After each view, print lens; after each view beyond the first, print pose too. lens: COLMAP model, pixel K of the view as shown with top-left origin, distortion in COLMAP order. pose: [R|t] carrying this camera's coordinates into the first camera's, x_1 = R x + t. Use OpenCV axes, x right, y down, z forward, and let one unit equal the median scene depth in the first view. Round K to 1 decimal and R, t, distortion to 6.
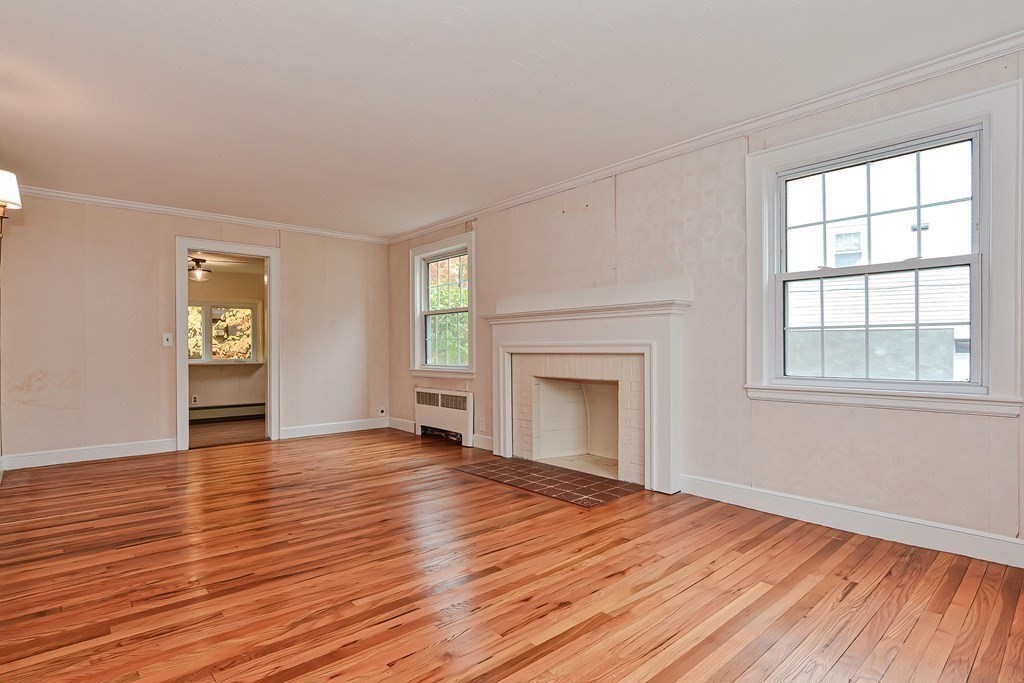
lens RADIAL K [[500.7, 0, 509.9], [0, 500.7, 344.7], [0, 0, 1]] dist [-0.012488, 0.005748]
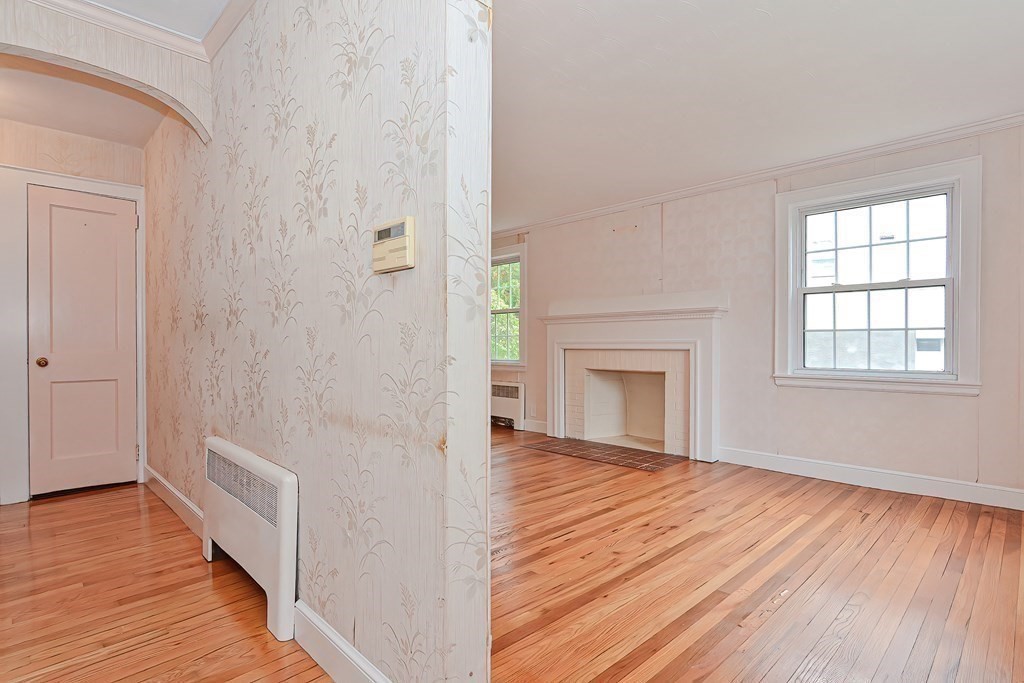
lens RADIAL K [[500.7, 0, 514.4], [0, 500.7, 341.9], [0, 0, 1]] dist [-0.012488, 0.005748]
pose [[0.998368, 0.005540, 0.056837, -0.288224], [-0.005635, 0.999983, 0.001516, -0.001205], [-0.056827, -0.001834, 0.998382, -0.257864]]
